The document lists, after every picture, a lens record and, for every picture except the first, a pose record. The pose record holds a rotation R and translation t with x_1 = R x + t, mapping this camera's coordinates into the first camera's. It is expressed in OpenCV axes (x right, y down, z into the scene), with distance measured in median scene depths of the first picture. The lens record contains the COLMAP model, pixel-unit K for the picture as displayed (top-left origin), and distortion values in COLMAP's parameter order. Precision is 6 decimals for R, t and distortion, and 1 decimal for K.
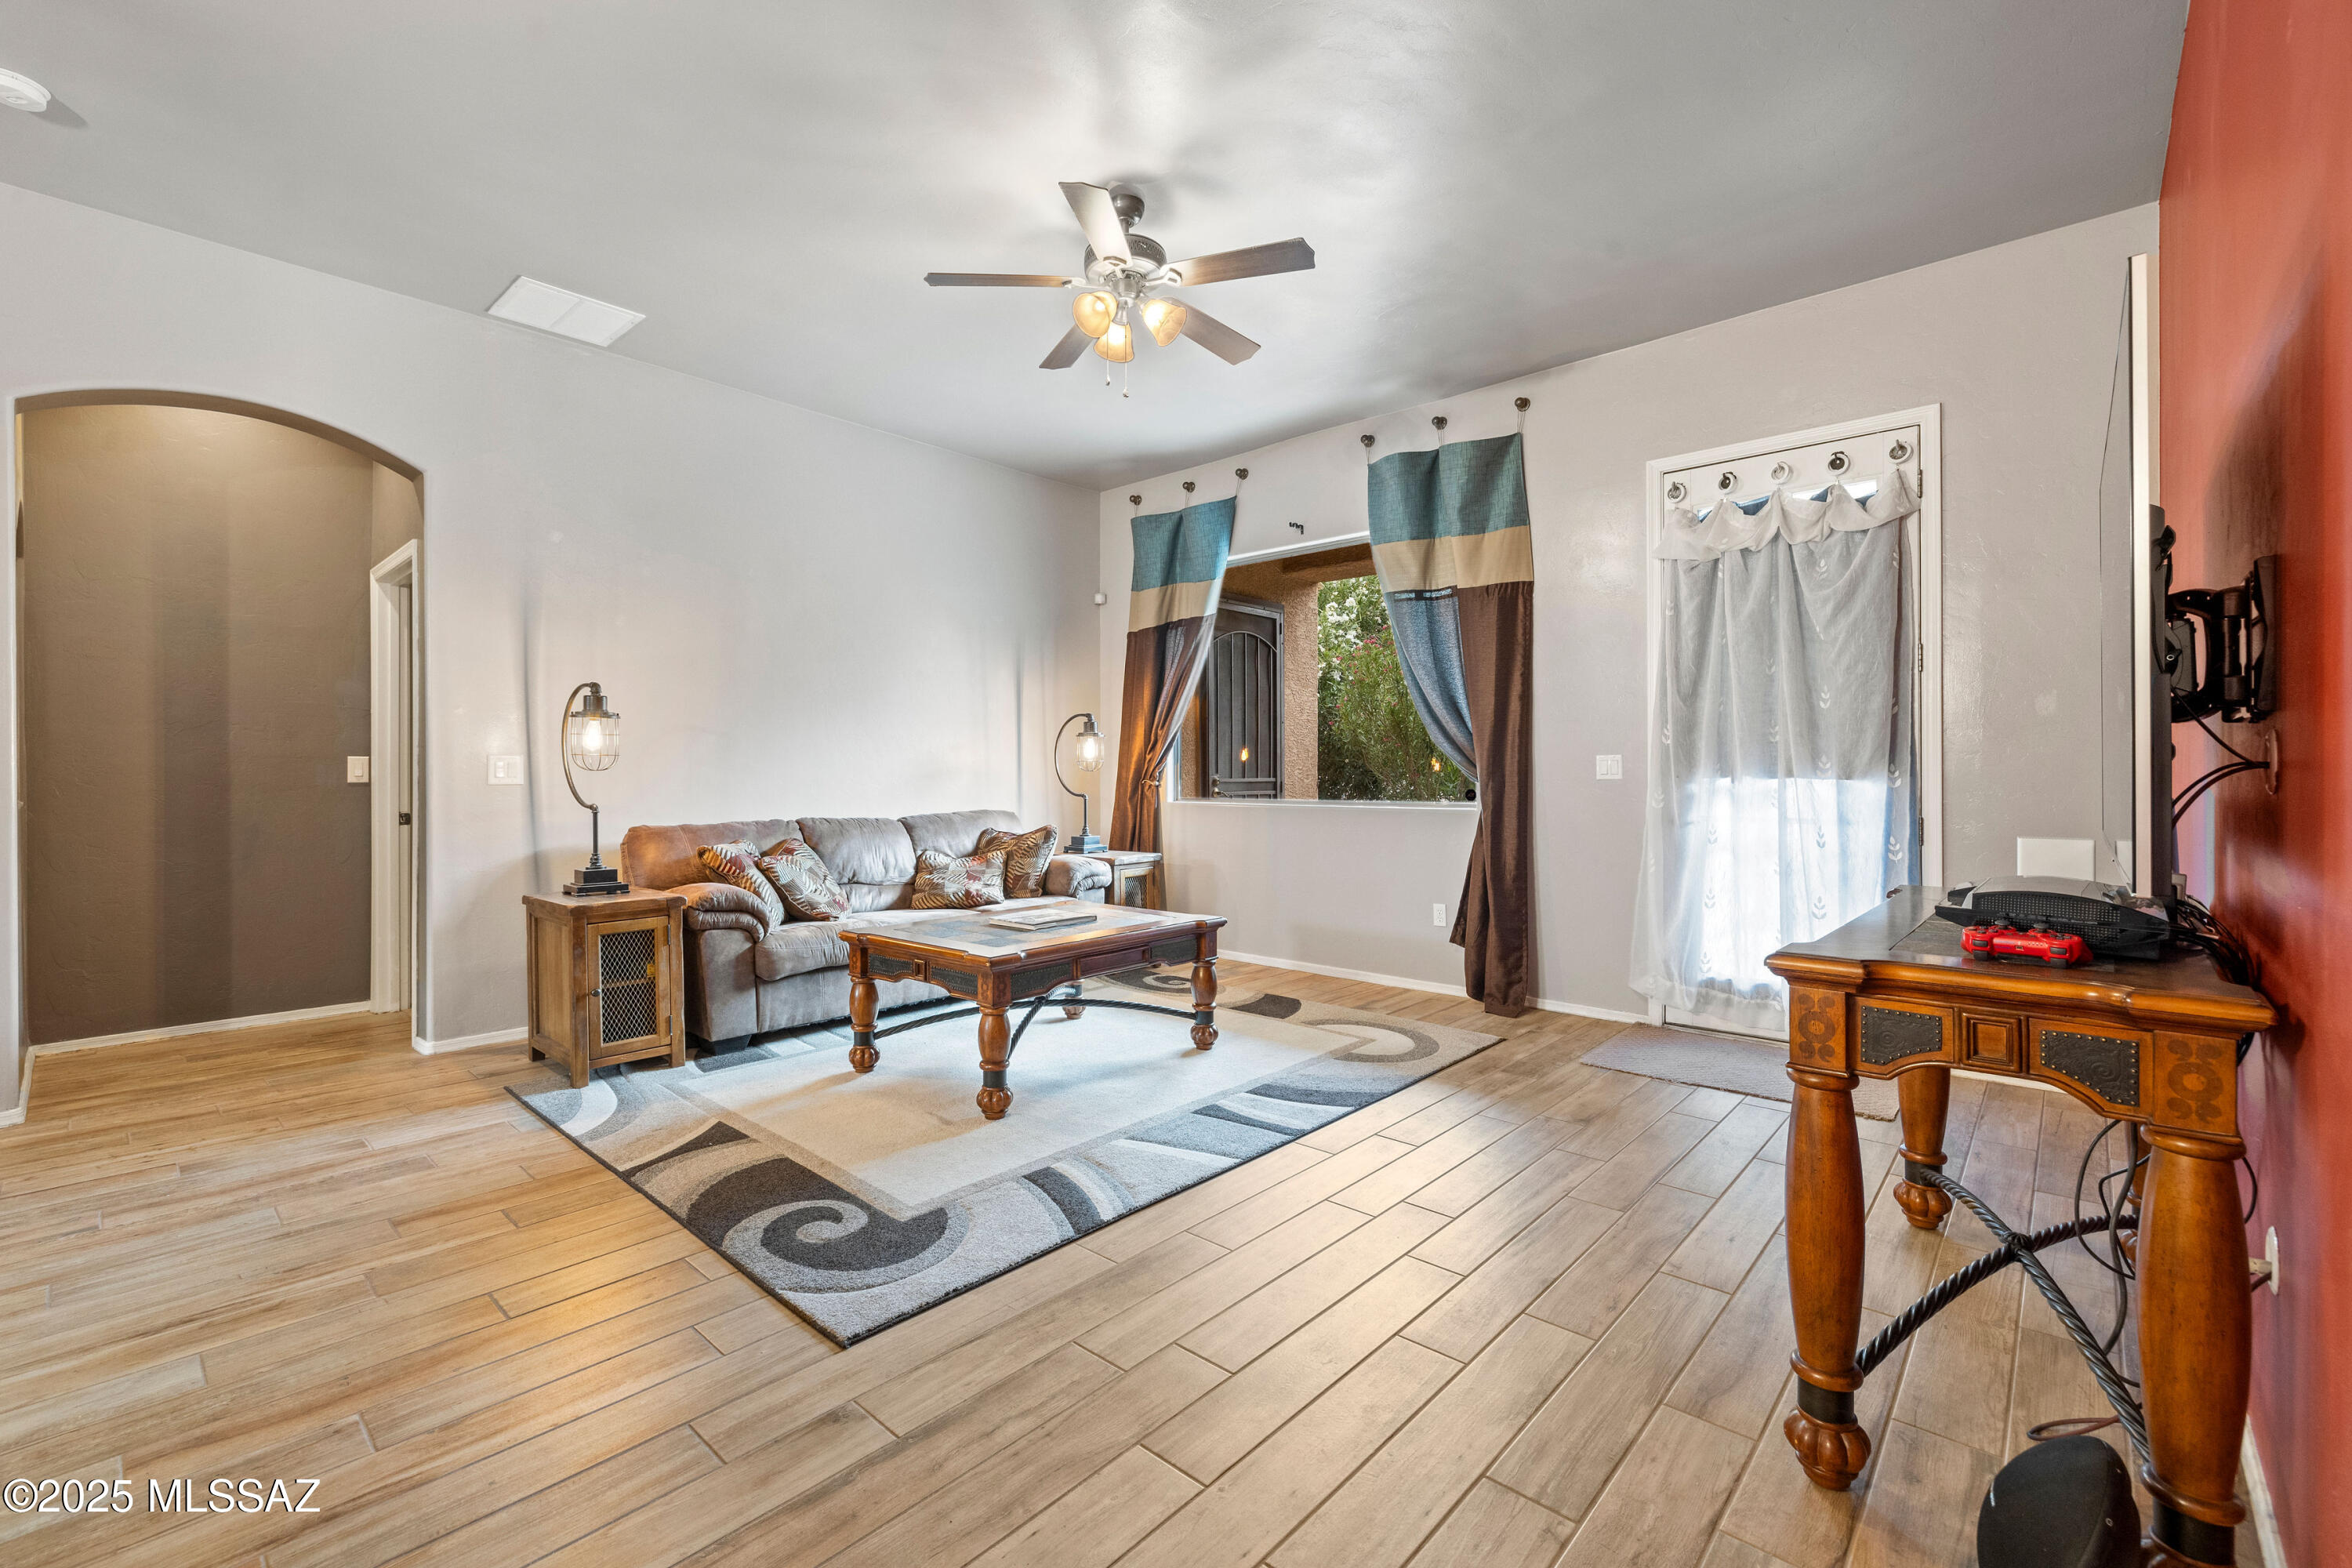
lens RADIAL K [[1006.5, 0, 1183.5], [0, 1006.5, 778.5], [0, 0, 1]] dist [0.000496, 0.000428]
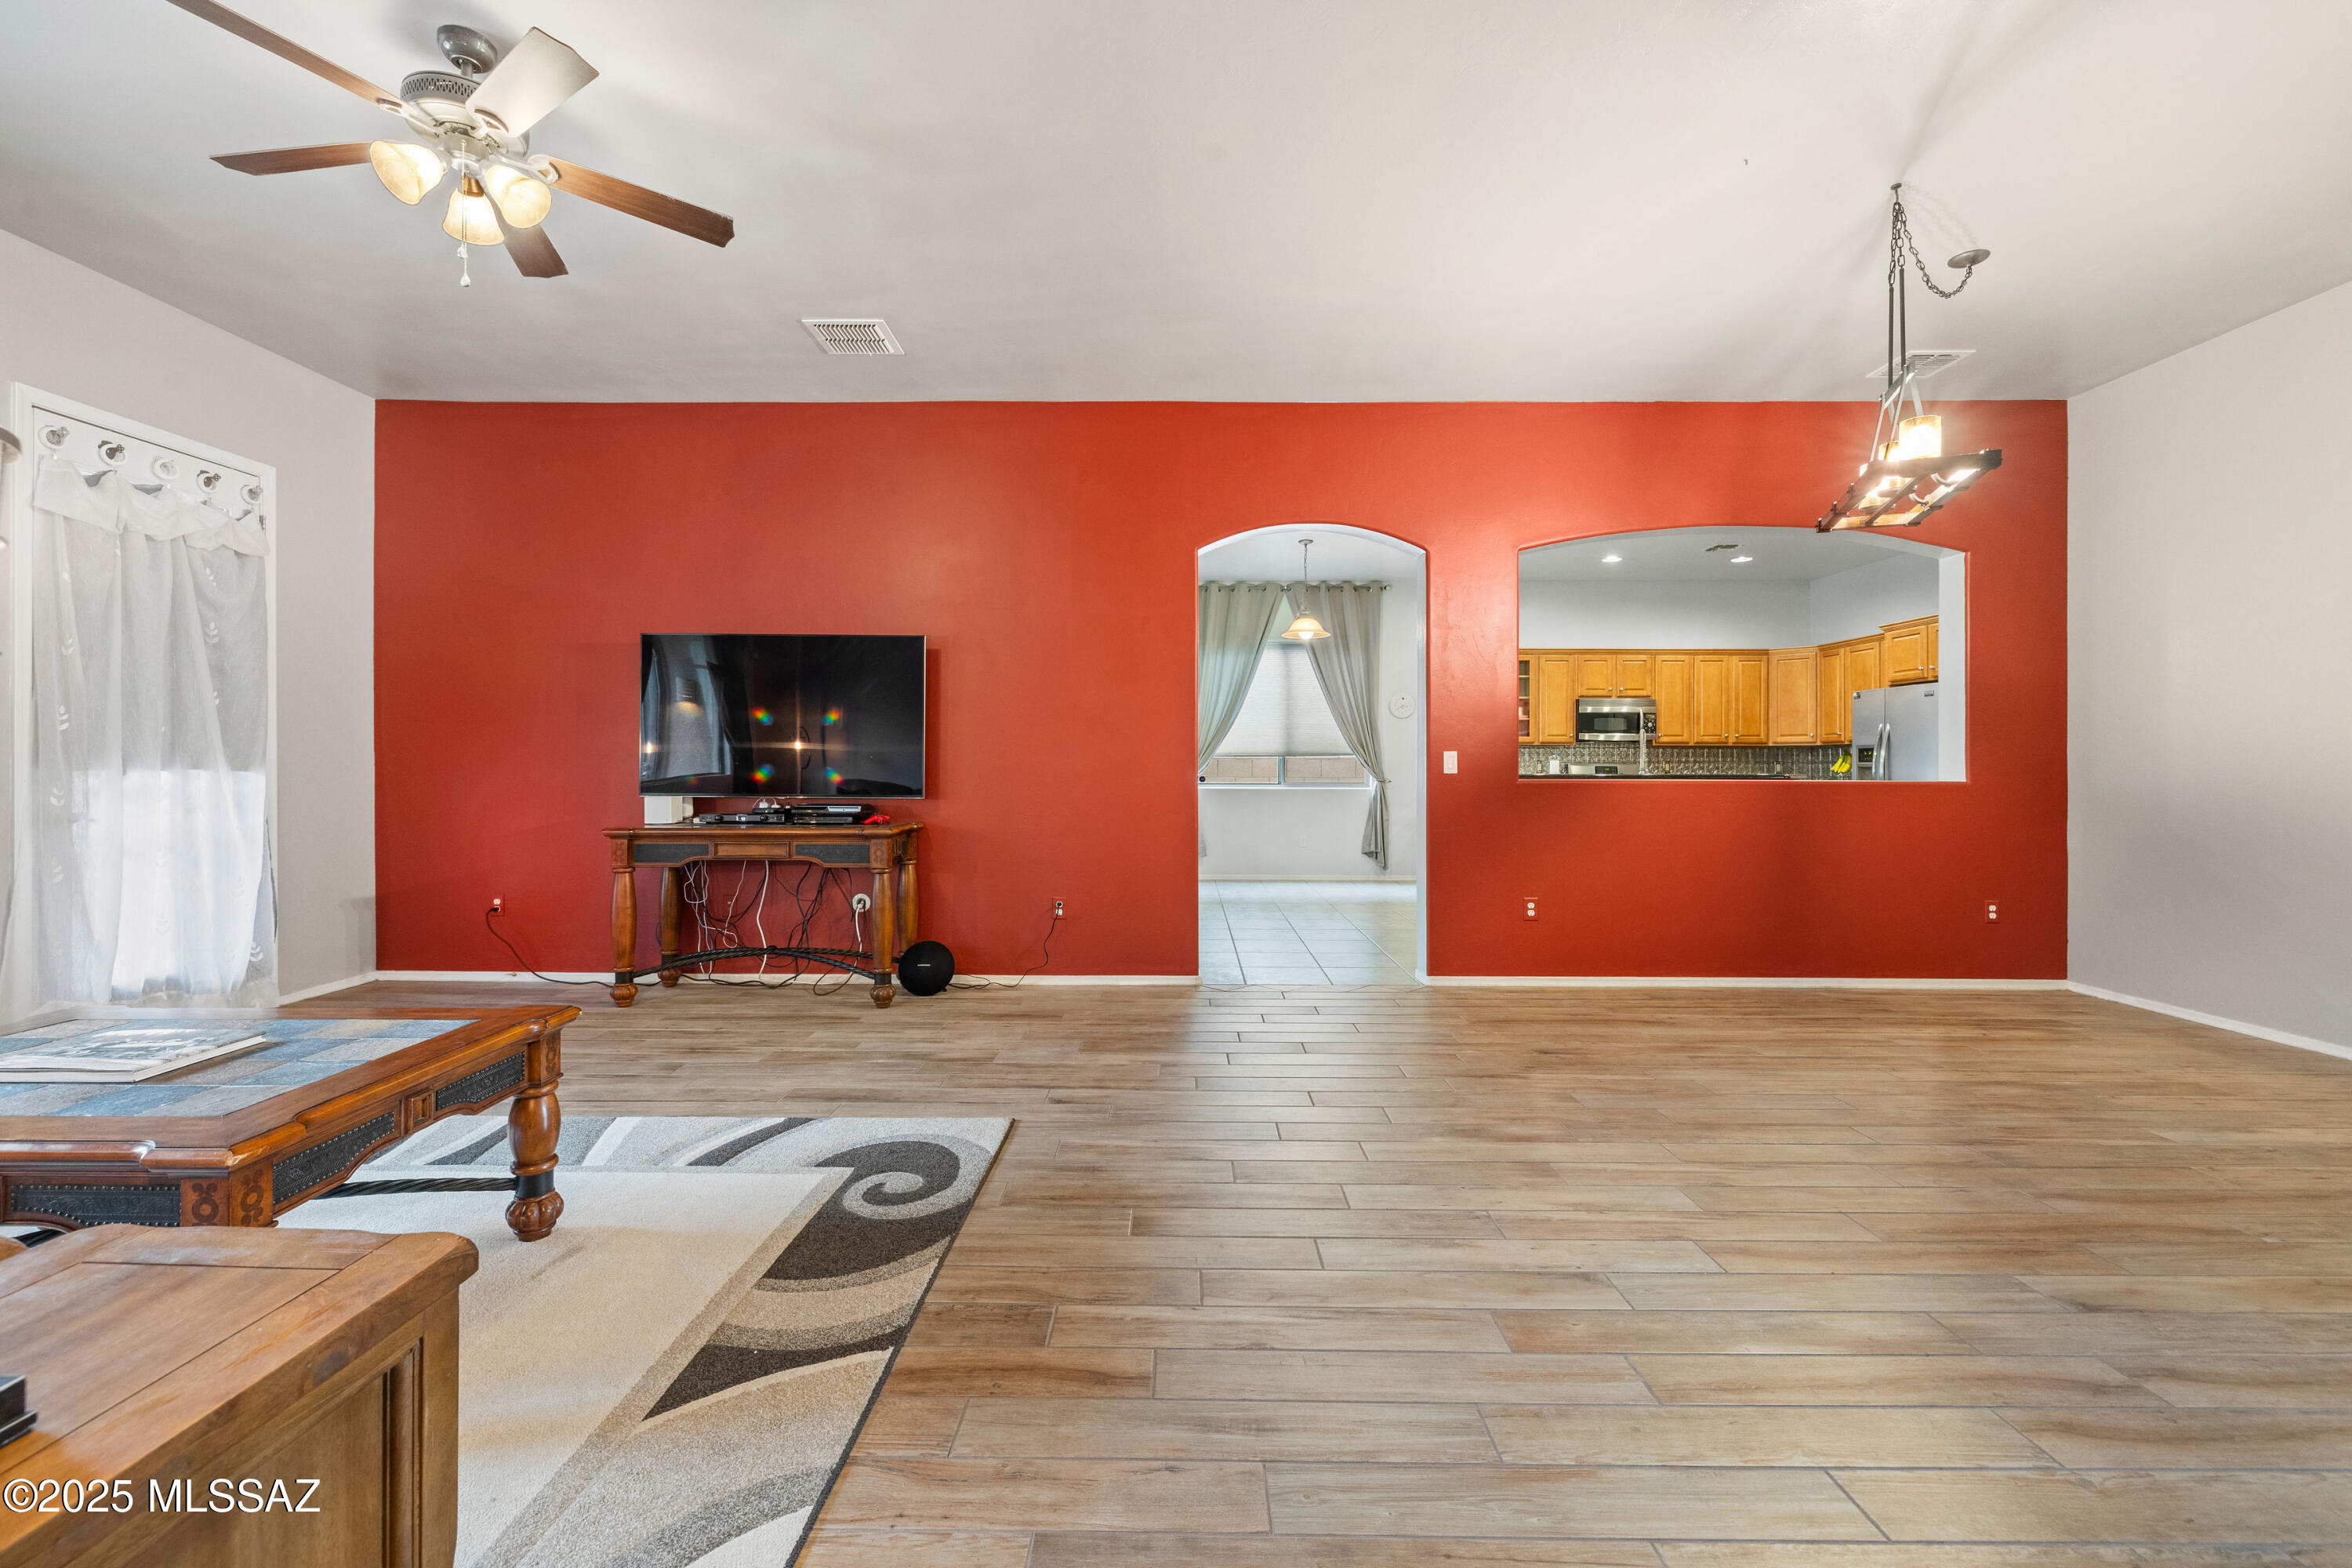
lens RADIAL K [[1006.5, 0, 1178.1], [0, 1006.5, 770.2], [0, 0, 1]] dist [0.000496, 0.000428]
pose [[-0.669672, 0.000894, 0.742657, -1.158304], [0.005051, 0.999982, 0.003351, 0.001051], [-0.742640, 0.005995, -0.669664, 1.274258]]
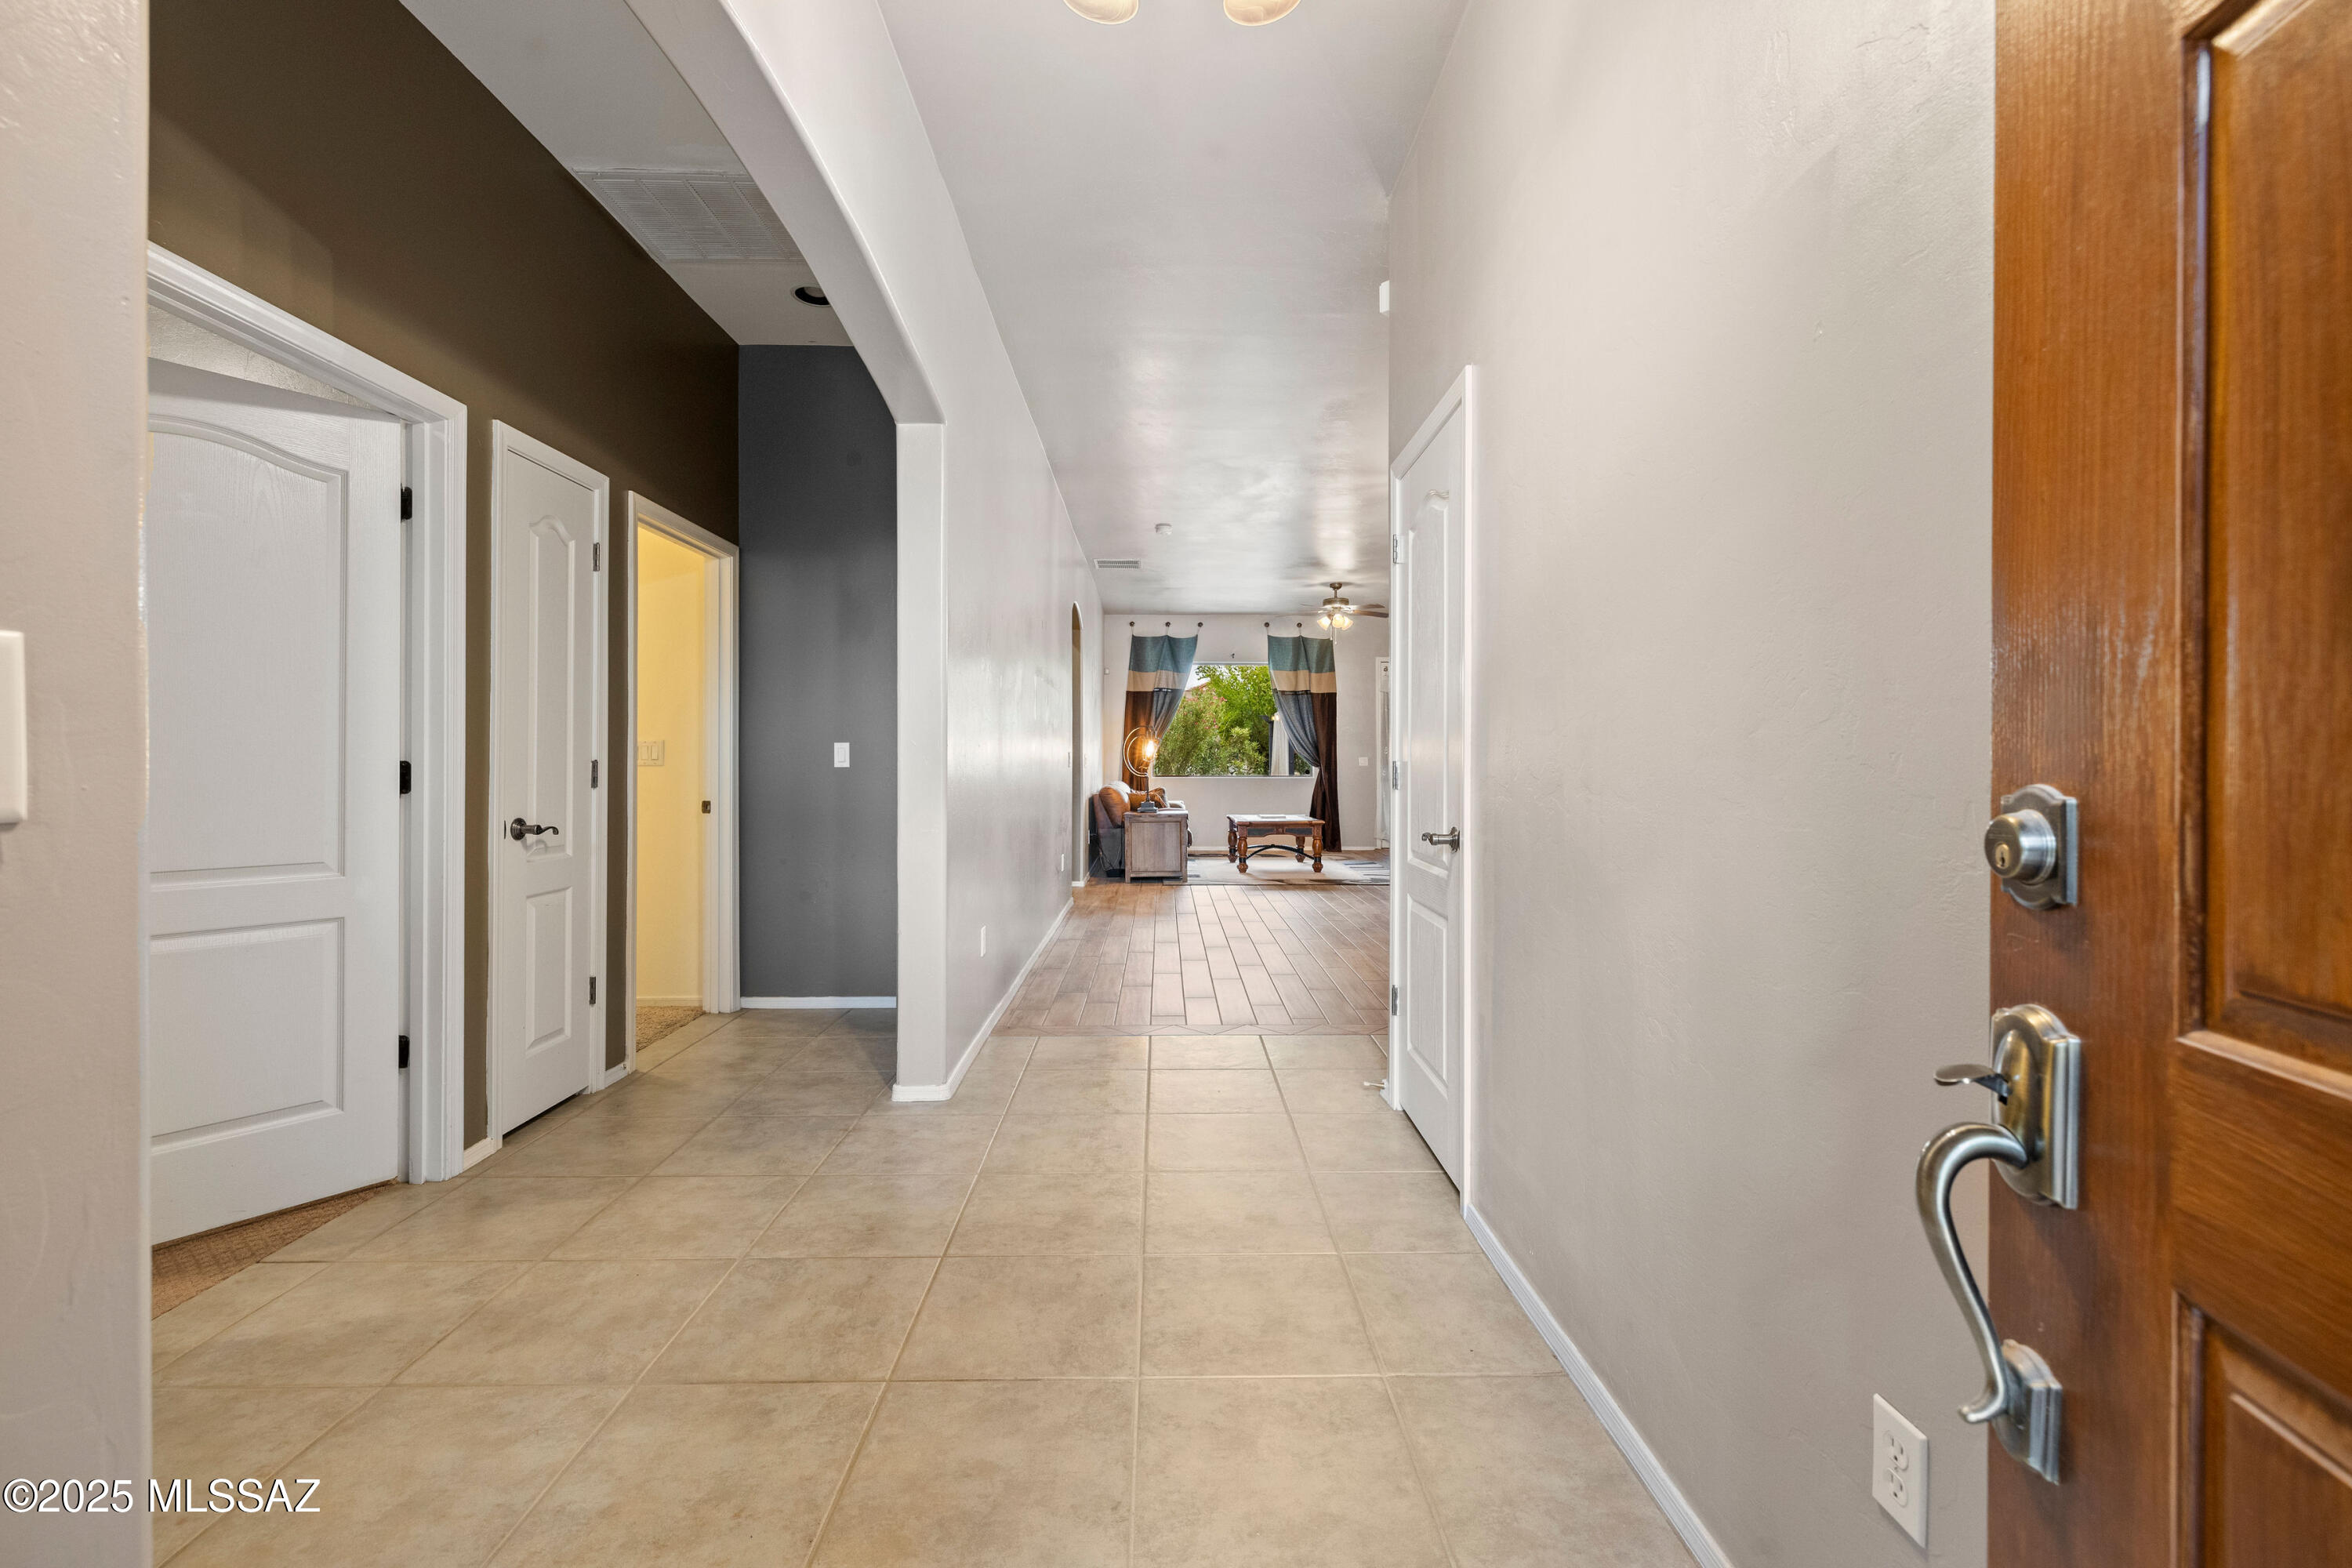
lens RADIAL K [[1006.5, 0, 1177.3], [0, 1006.5, 769.7], [0, 0, 1]] dist [0.000496, 0.000428]
pose [[0.724603, 0.000224, 0.689167, -2.897192], [-0.000652, 1.000000, 0.000360, 0.012786], [-0.689166, -0.000710, 0.724603, -1.050232]]
